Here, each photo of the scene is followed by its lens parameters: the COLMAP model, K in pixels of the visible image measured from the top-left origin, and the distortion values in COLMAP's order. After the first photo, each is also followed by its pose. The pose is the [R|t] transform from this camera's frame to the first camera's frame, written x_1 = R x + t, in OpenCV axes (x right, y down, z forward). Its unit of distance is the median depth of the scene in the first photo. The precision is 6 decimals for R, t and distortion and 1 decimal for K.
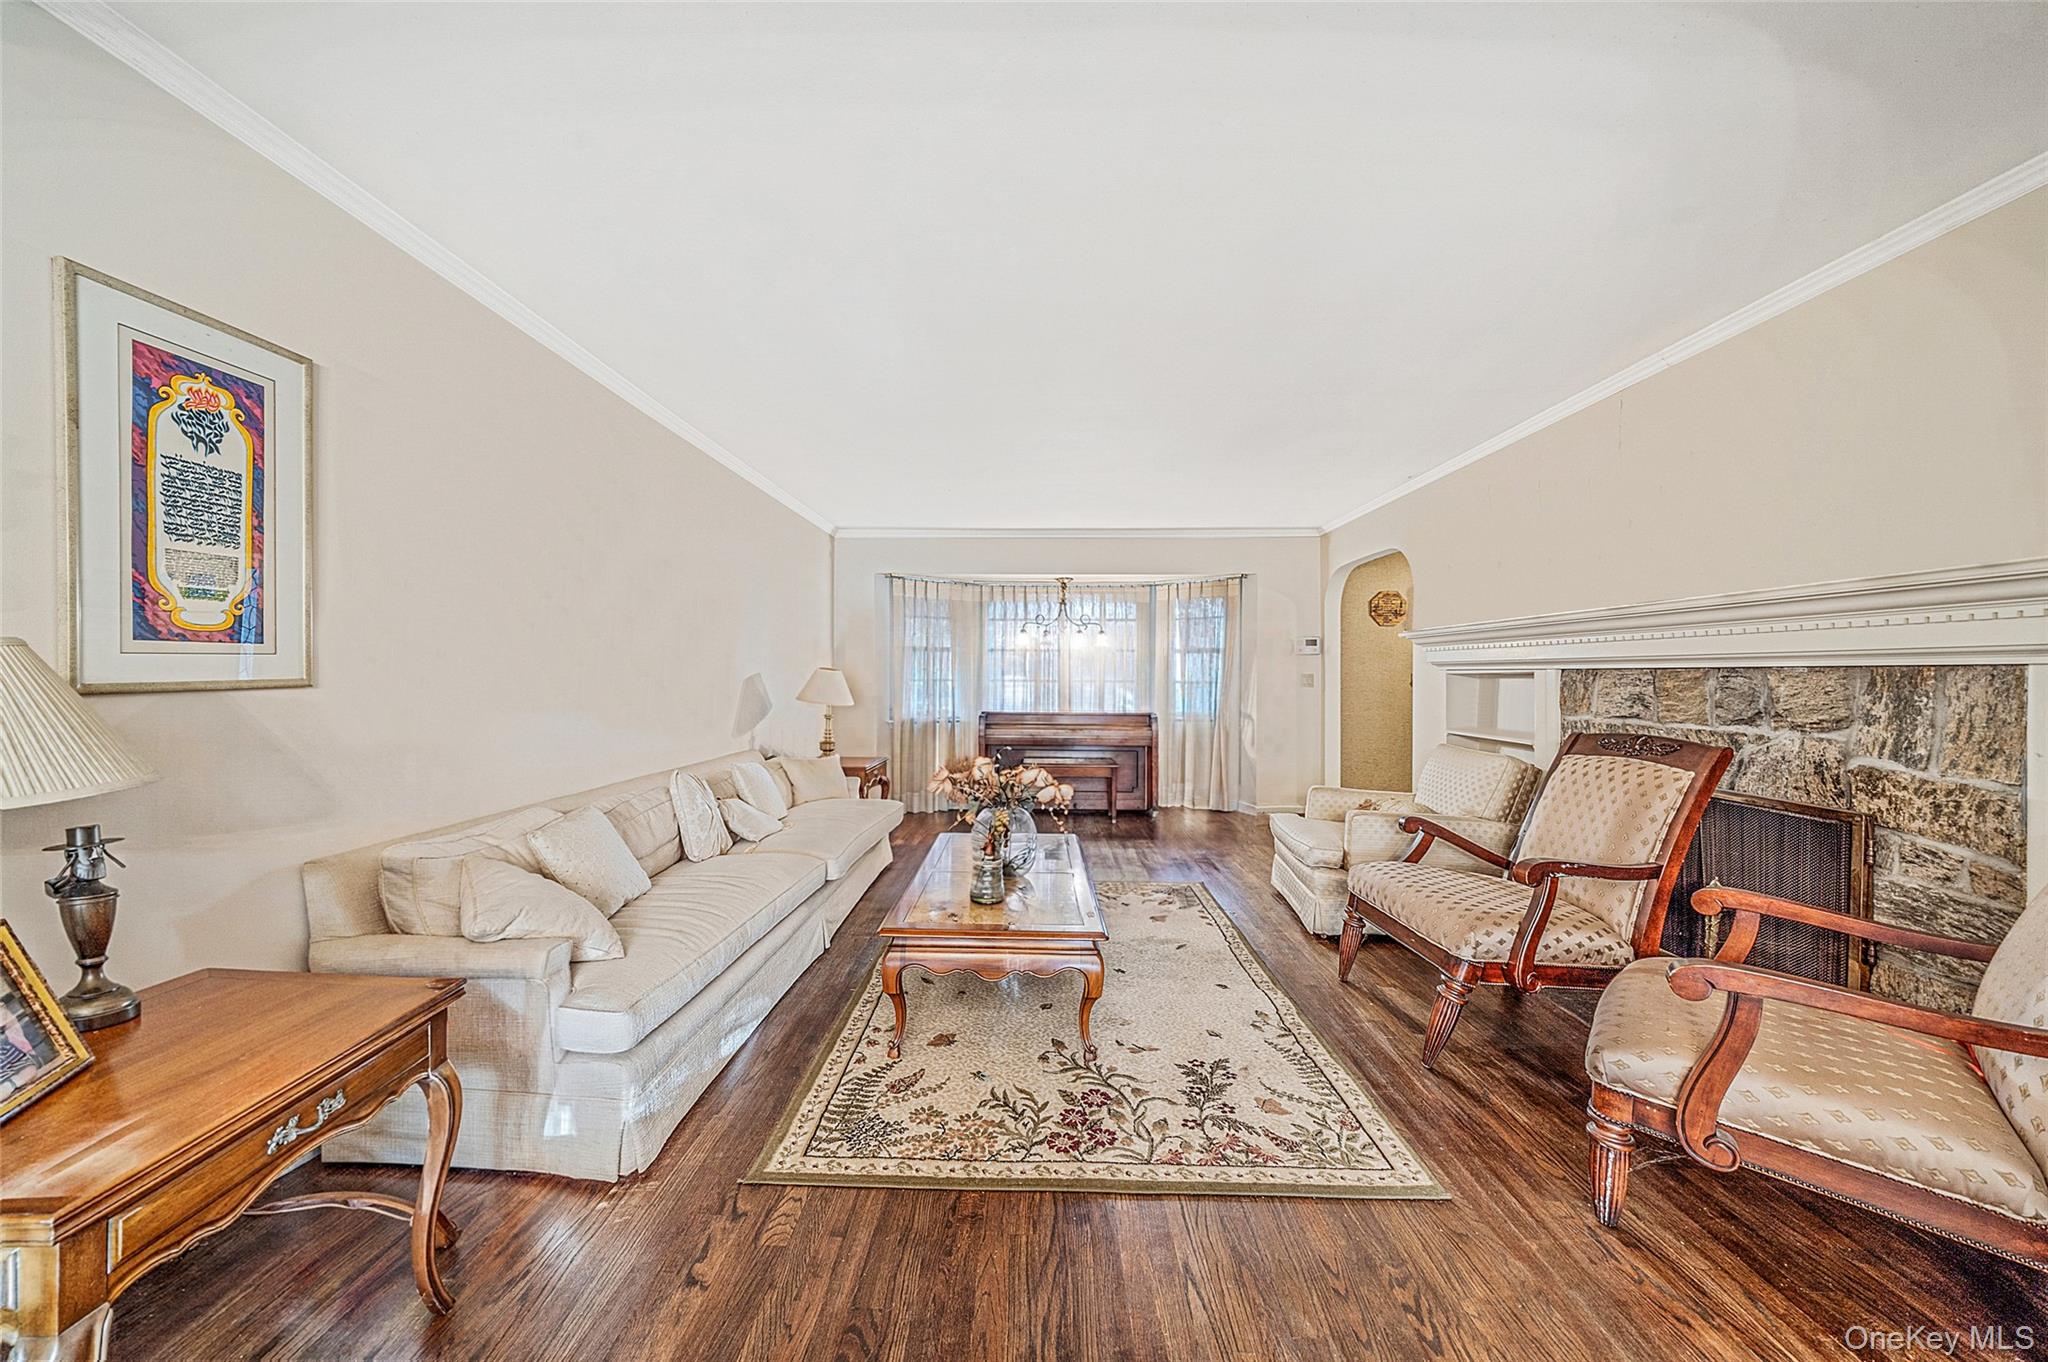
lens RADIAL K [[700.3, 0, 1018.9], [0, 700.3, 677.5], [0, 0, 1]] dist [-0.015793, -0.000388]
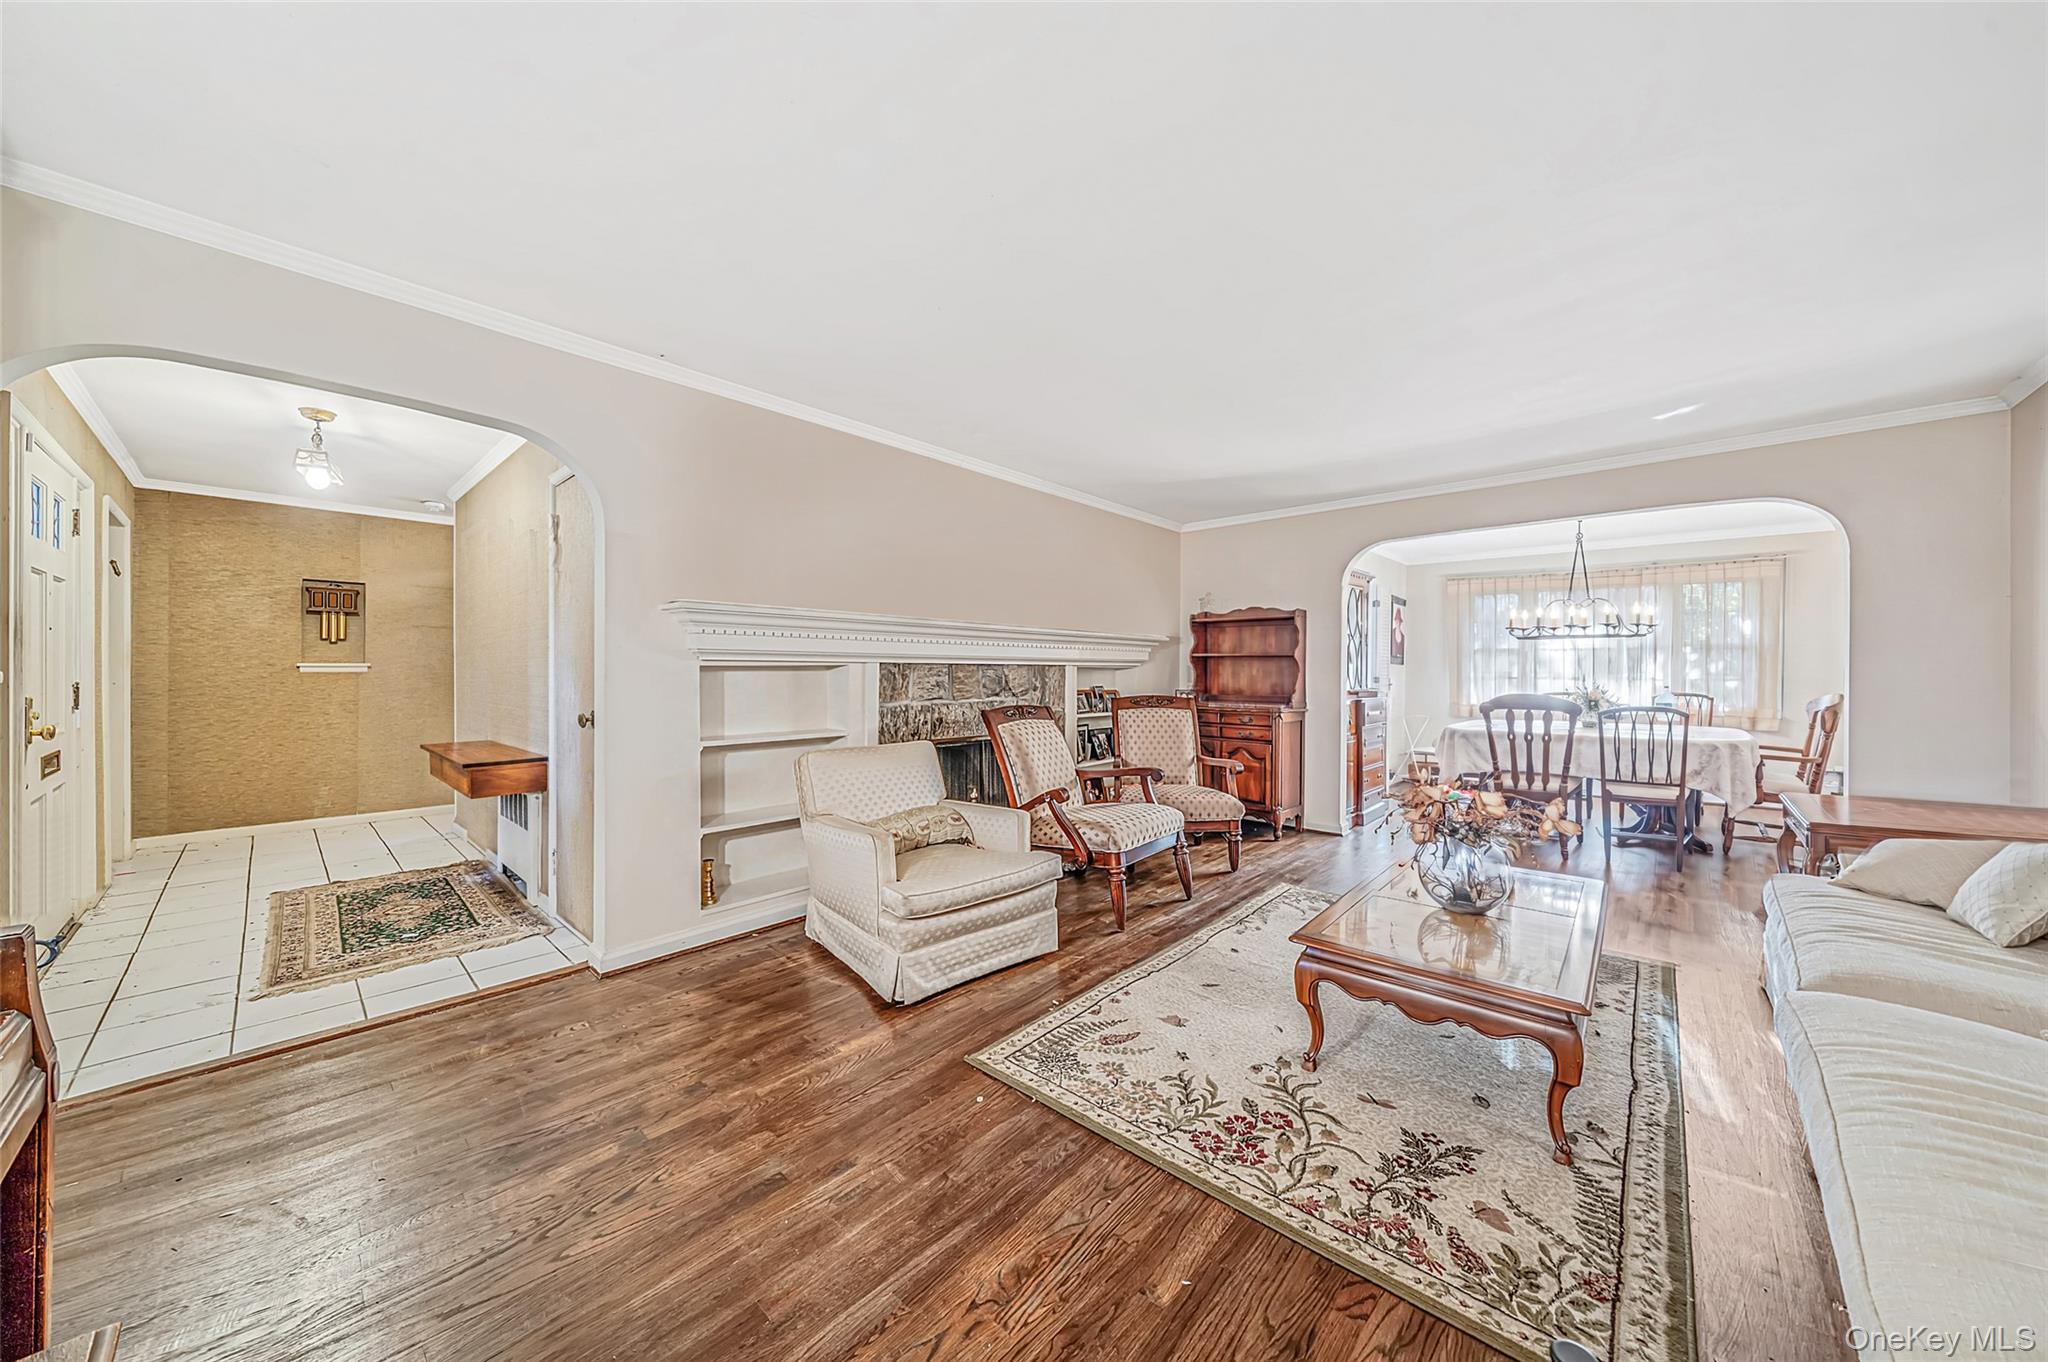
lens RADIAL K [[700.3, 0, 1011.3], [0, 700.3, 673.7], [0, 0, 1]] dist [-0.015793, -0.000388]
pose [[-0.752980, -0.007937, 0.657996, -0.174376], [-0.001770, 0.999948, 0.010035, -0.008060], [-0.658042, 0.006392, -0.752954, 2.160881]]
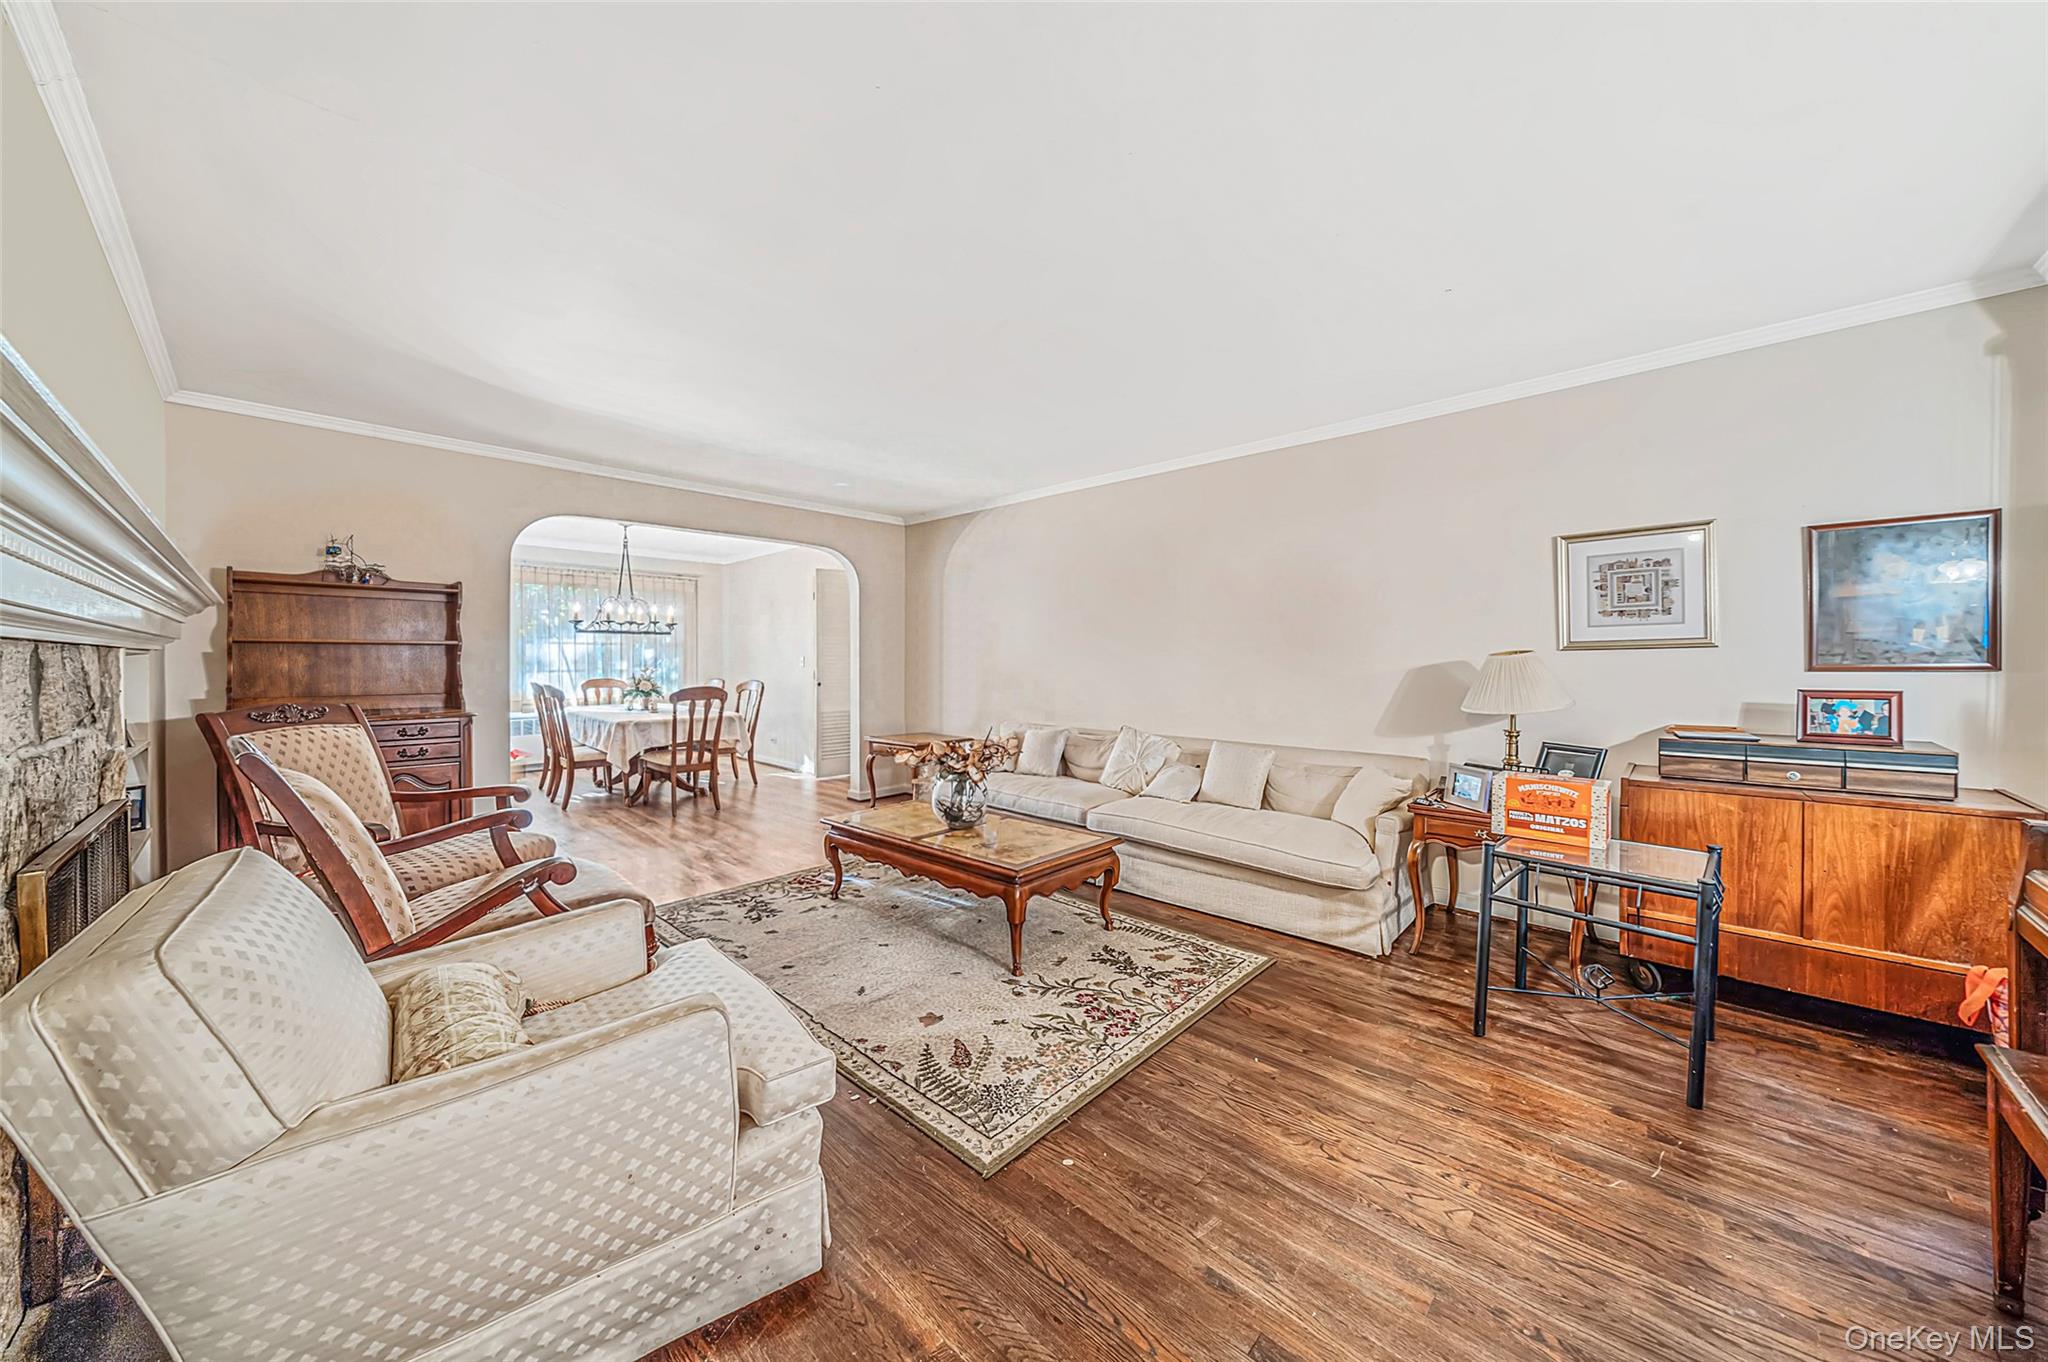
lens RADIAL K [[700.3, 0, 1014.1], [0, 700.3, 666.6], [0, 0, 1]] dist [-0.015793, -0.000388]
pose [[-0.665211, 0.005500, -0.746636, 0.865936], [-0.004351, 0.999927, 0.011242, -0.008817], [0.746643, 0.010727, -0.665138, 2.005497]]
